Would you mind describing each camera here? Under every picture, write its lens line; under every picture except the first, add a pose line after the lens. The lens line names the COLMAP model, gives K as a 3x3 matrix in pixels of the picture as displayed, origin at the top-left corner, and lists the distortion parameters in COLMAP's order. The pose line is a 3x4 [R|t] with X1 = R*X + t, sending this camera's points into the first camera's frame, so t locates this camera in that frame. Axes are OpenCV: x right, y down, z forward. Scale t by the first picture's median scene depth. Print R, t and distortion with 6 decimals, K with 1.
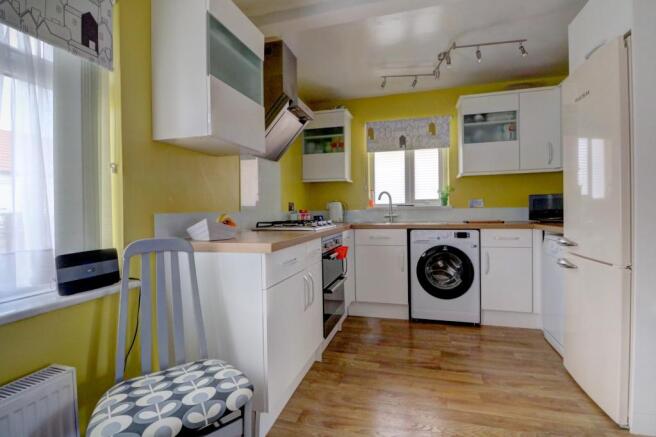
lens RADIAL K [[307.5, 0, 330.0], [0, 307.5, 211.7], [0, 0, 1]] dist [-0.005654, -0.000608]
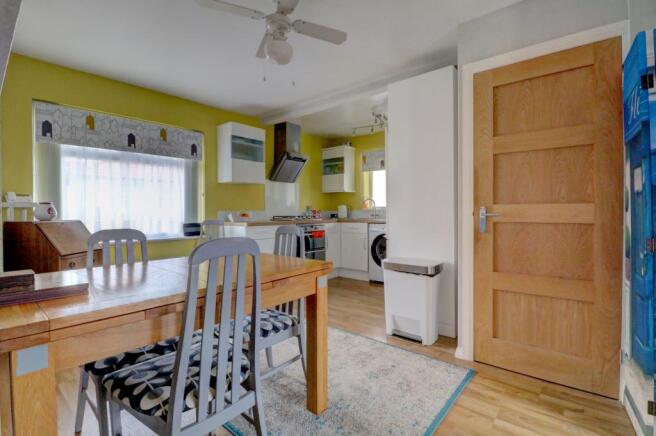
lens RADIAL K [[307.5, 0, 328.4], [0, 307.5, 217.4], [0, 0, 1]] dist [-0.005654, -0.000608]
pose [[0.906764, 0.016745, -0.421307, 0.715079], [-0.010280, 0.999792, 0.017613, 0.002882], [0.421514, -0.011640, 0.906747, -0.501474]]
